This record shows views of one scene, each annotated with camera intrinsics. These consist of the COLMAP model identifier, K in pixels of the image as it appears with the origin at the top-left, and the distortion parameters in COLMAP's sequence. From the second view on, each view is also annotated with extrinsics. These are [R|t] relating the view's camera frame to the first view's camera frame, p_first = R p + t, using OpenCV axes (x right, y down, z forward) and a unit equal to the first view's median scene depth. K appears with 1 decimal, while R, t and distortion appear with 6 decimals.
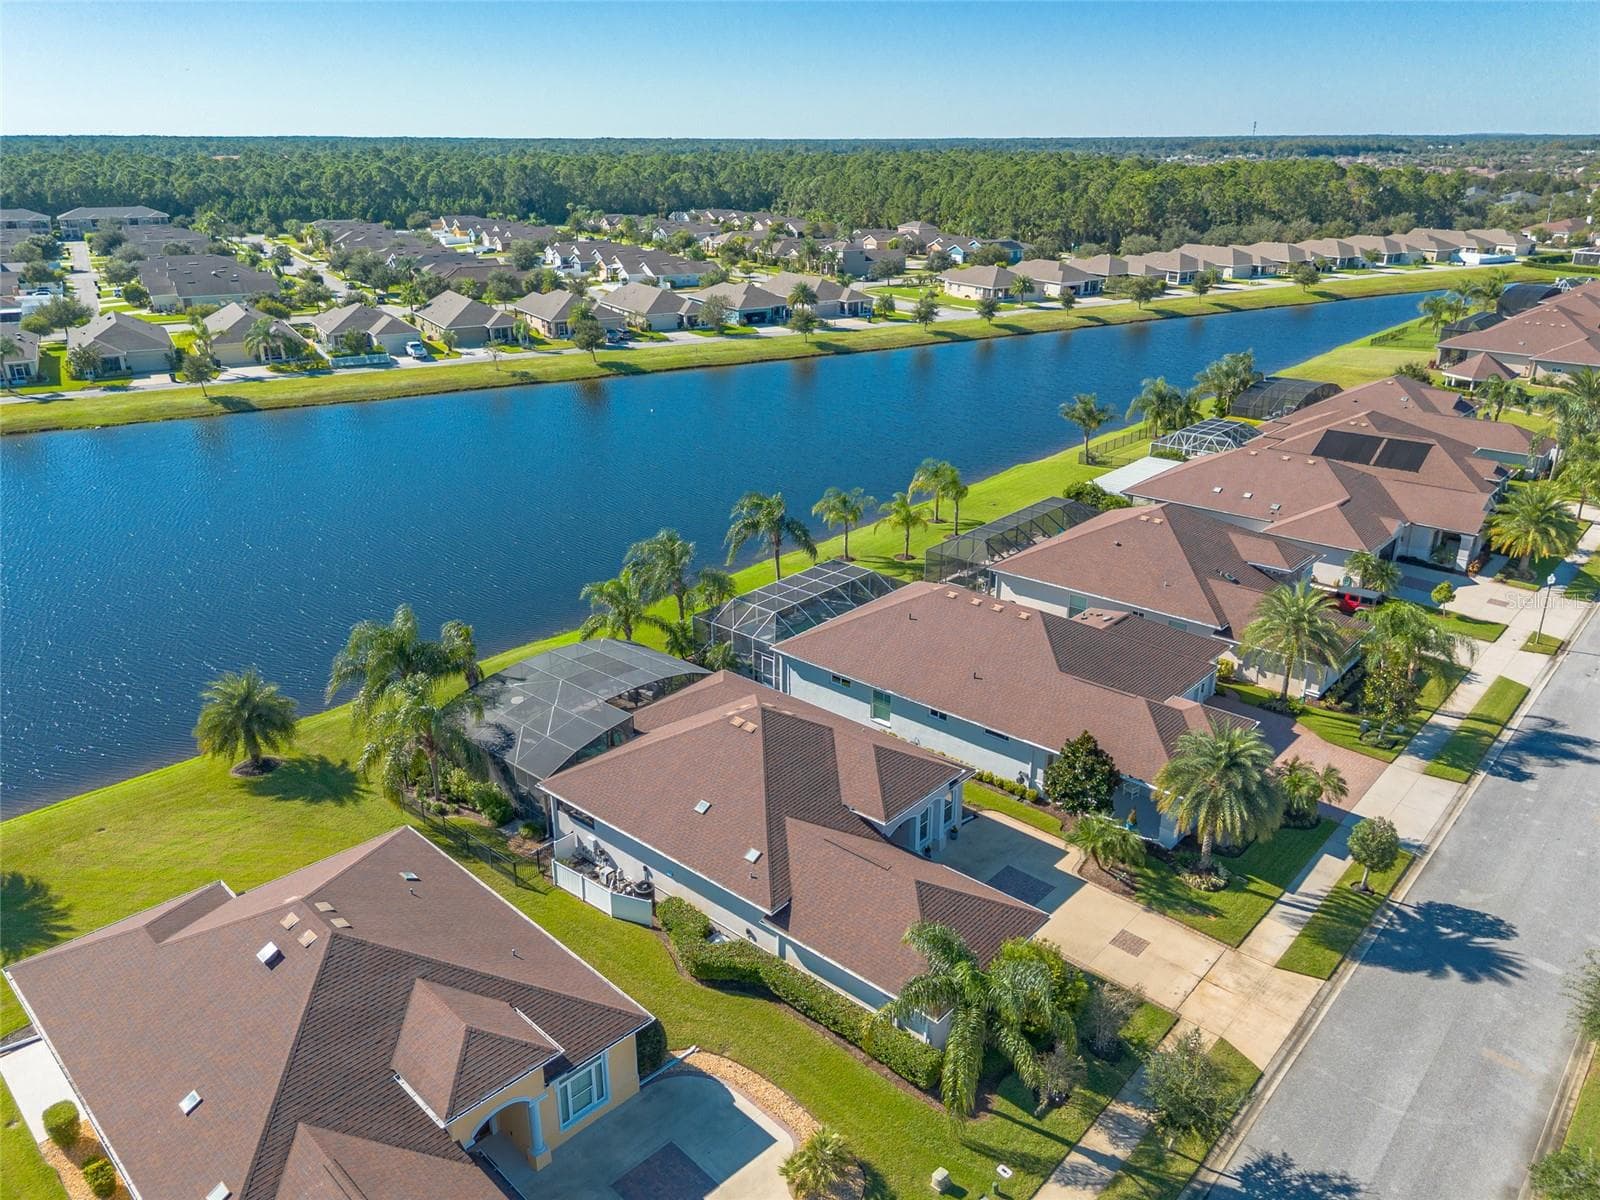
lens RADIAL K [[1147.2, 0, 791.2], [0, 1147.2, 601.2], [0, 0, 1]] dist [0.062815, -0.064576]
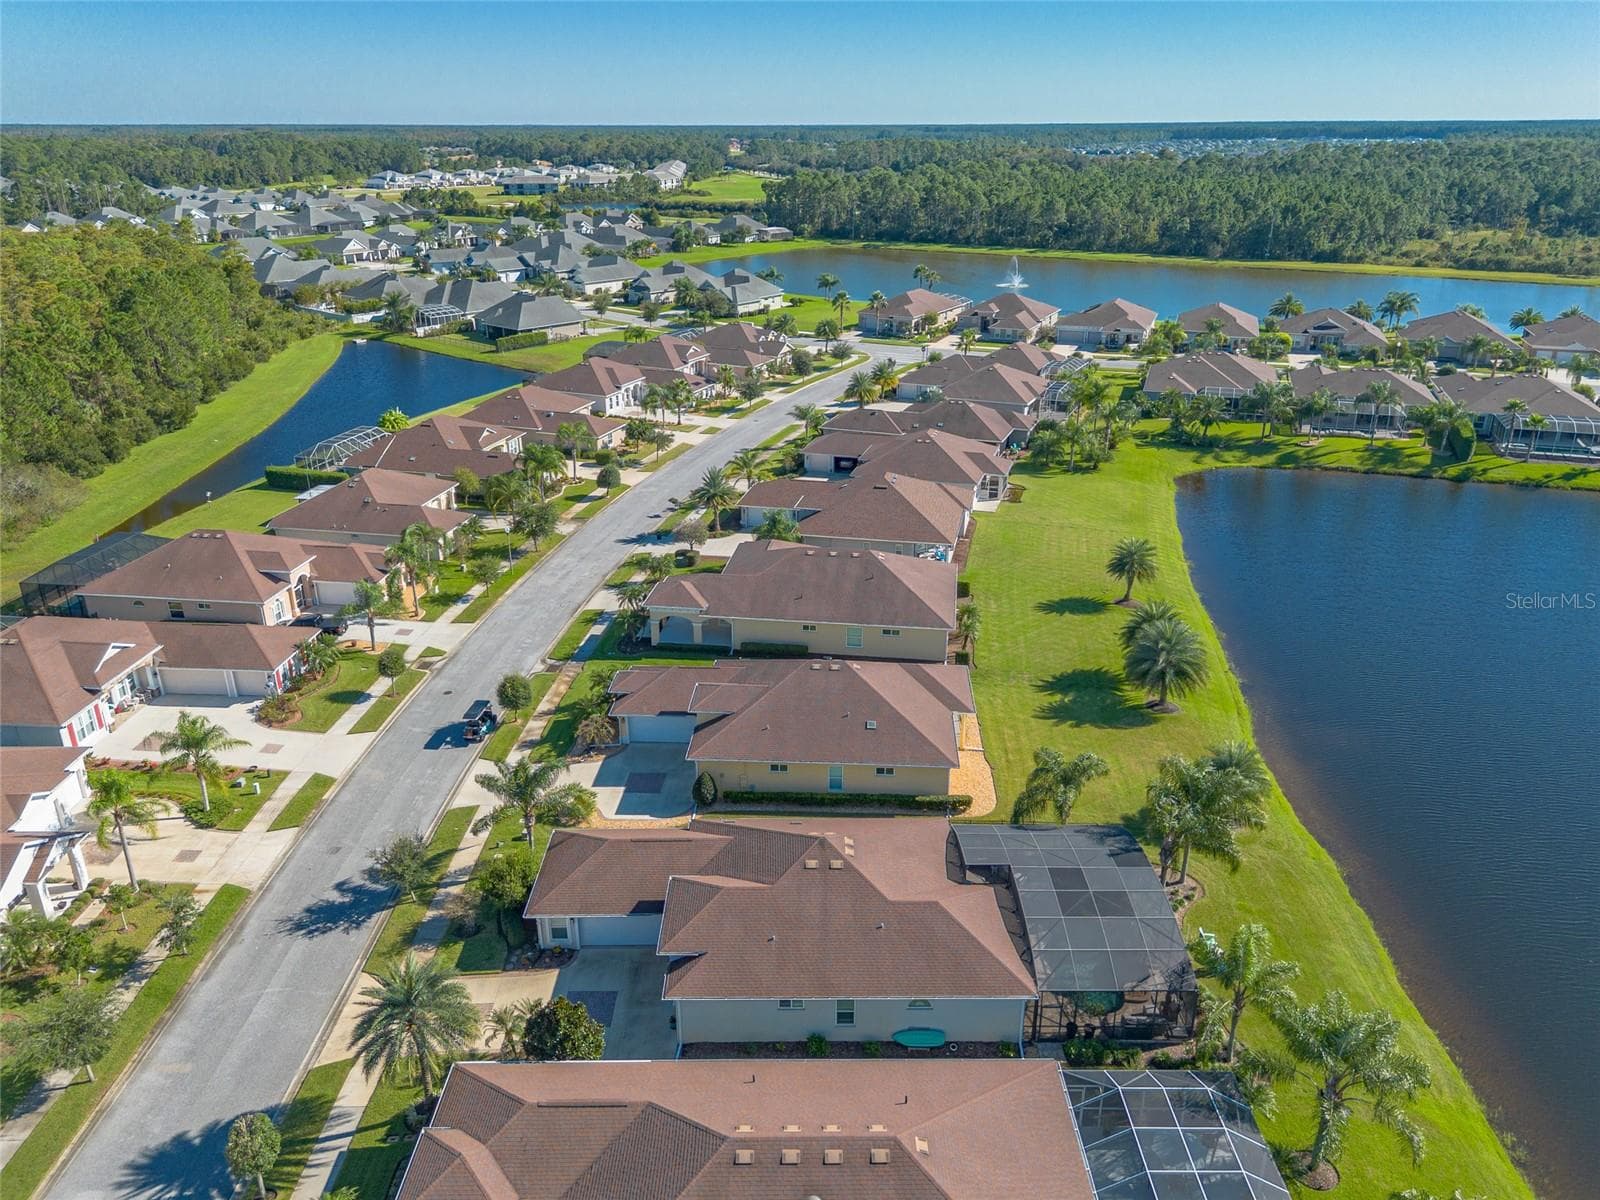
lens RADIAL K [[1147.2, 0, 816.0], [0, 1147.2, 604.4], [0, 0, 1]] dist [0.062815, -0.064576]
pose [[-0.735604, 0.259760, -0.625630, 0.531909], [-0.248476, 0.755720, 0.605927, -0.649796], [0.630196, 0.601176, -0.491366, 1.229362]]
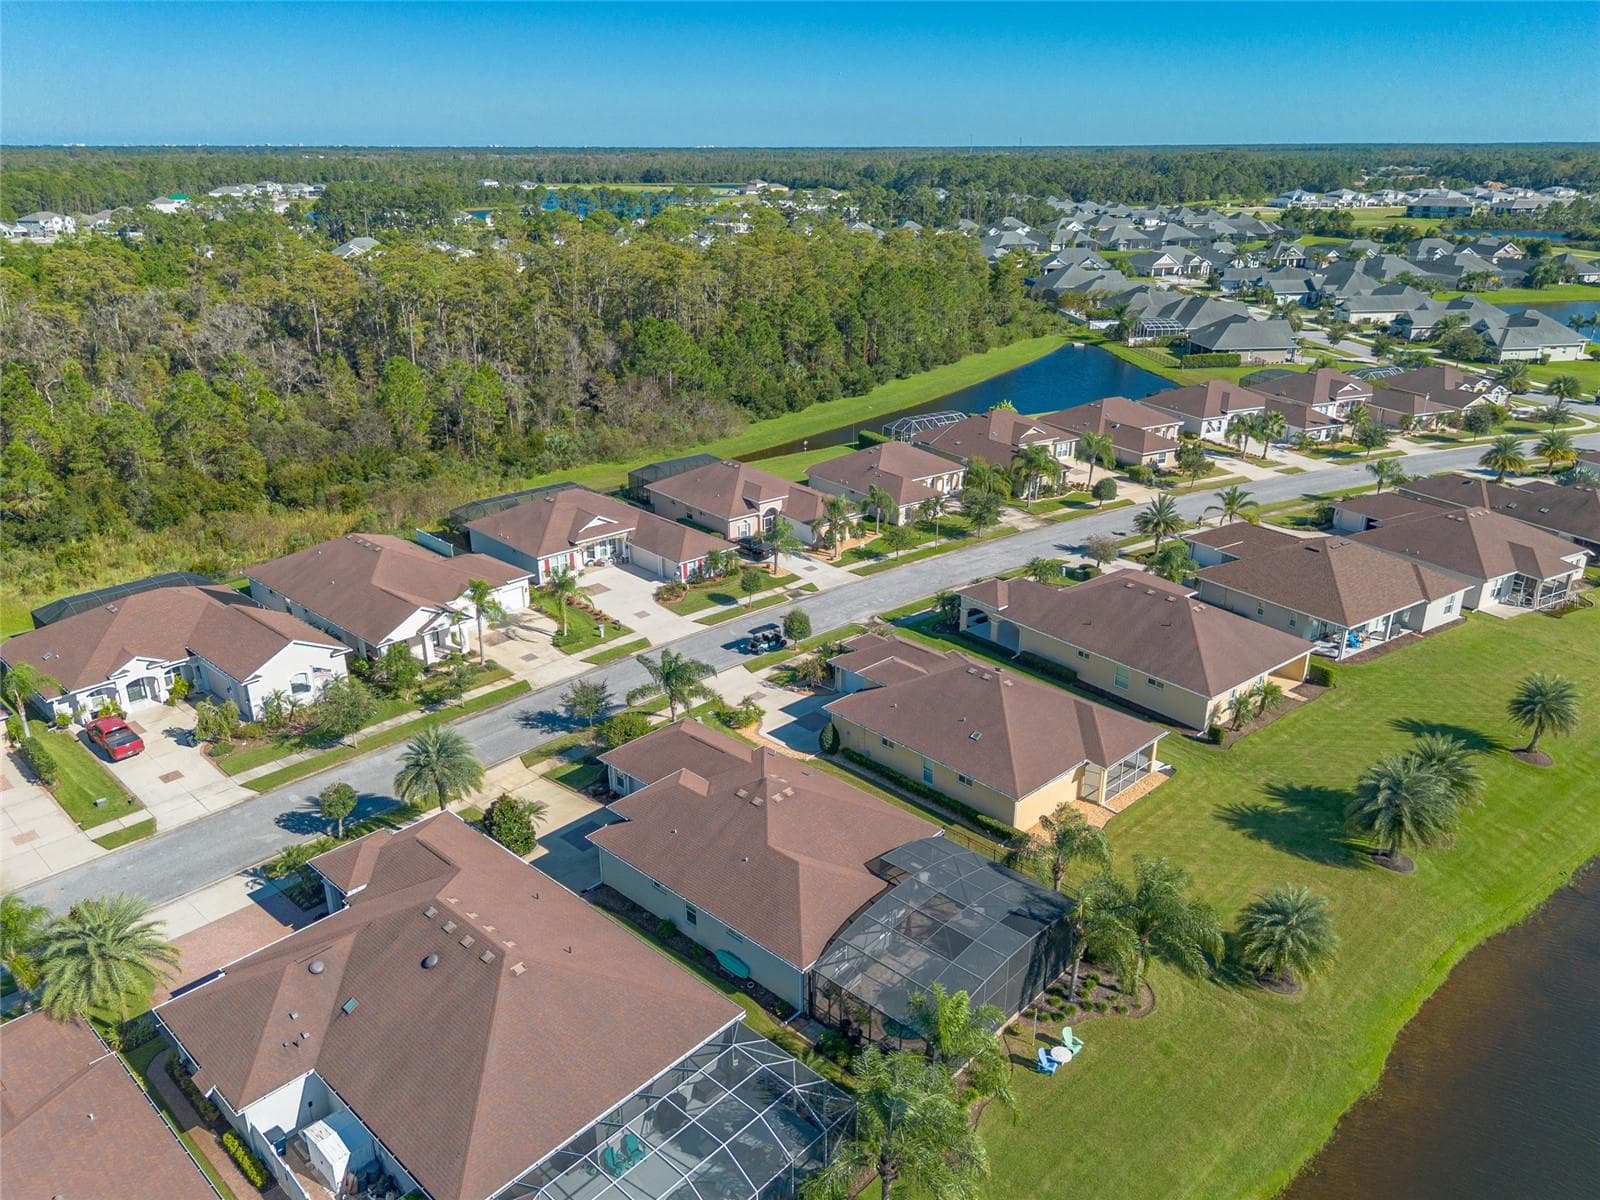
lens RADIAL K [[1147.2, 0, 809.8], [0, 1147.2, 604.8], [0, 0, 1]] dist [0.062815, -0.064576]
pose [[-0.999928, -0.003513, 0.011513, -0.077997], [0.005330, 0.728372, 0.685162, -0.784812], [-0.010792, 0.685173, -0.728300, 1.556269]]
